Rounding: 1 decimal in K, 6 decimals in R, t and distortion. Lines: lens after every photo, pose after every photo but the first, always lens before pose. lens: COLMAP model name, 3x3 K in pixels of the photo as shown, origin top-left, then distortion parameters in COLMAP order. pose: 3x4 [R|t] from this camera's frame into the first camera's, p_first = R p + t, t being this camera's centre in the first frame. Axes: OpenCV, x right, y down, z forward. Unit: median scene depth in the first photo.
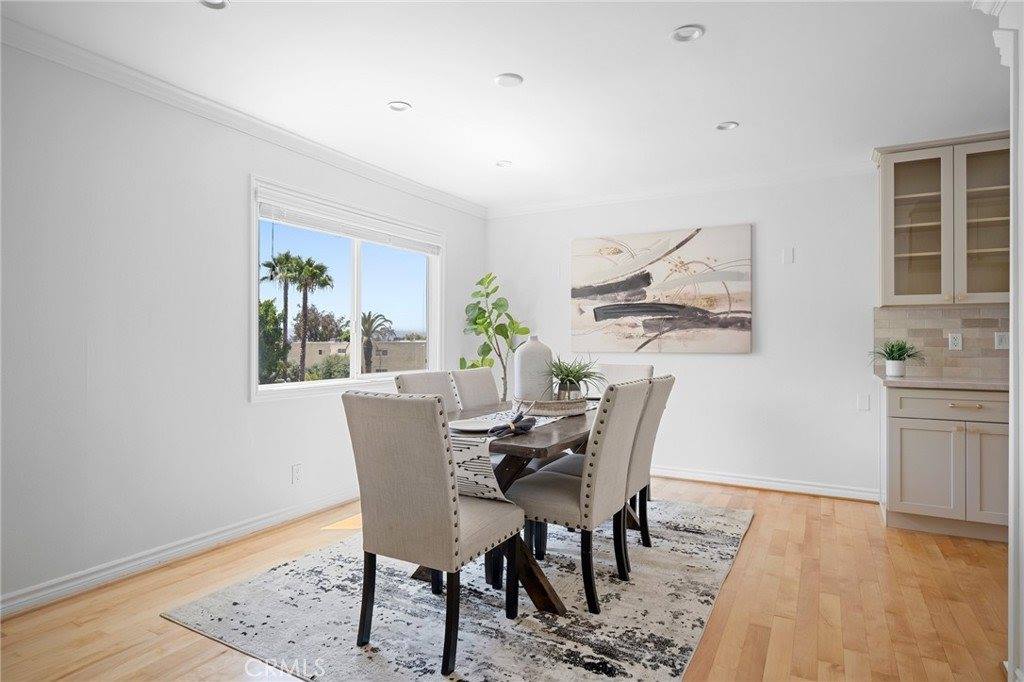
lens RADIAL K [[562.9, 0, 514.1], [0, 562.9, 339.0], [0, 0, 1]] dist [-0.003679, -0.000355]
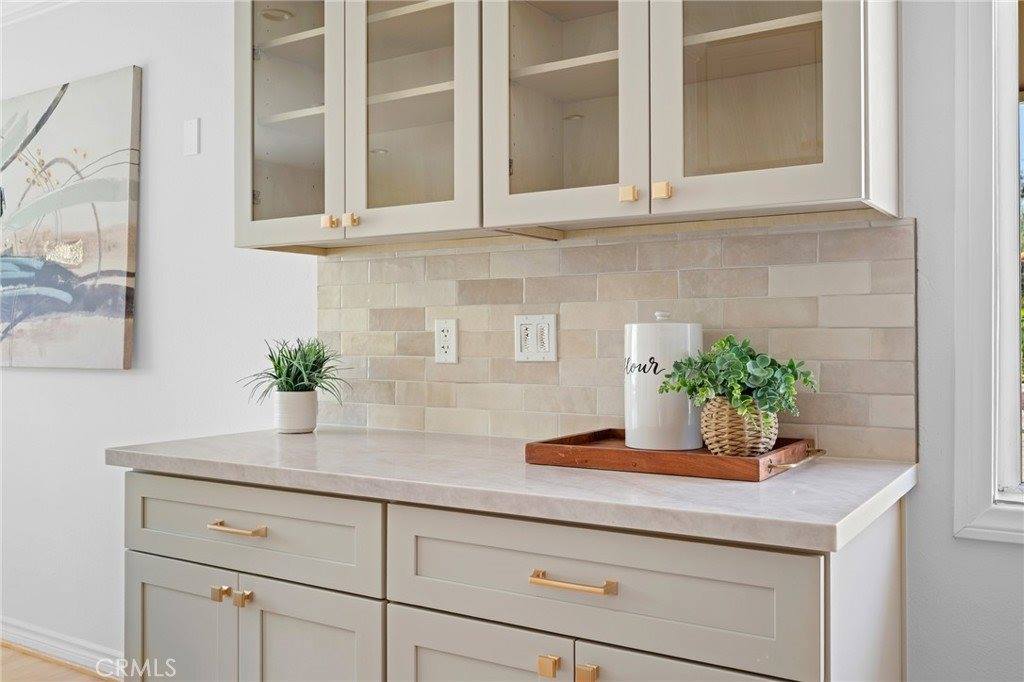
lens RADIAL K [[904.4, 0, 511.5], [0, 904.4, 340.4], [0, 0, 1]] dist [0.003154, 0.003918]
pose [[0.997792, -0.004827, -0.066240, 0.741693], [0.005125, 0.999978, 0.004323, 0.001551], [0.066218, -0.004653, 0.997794, 0.331596]]
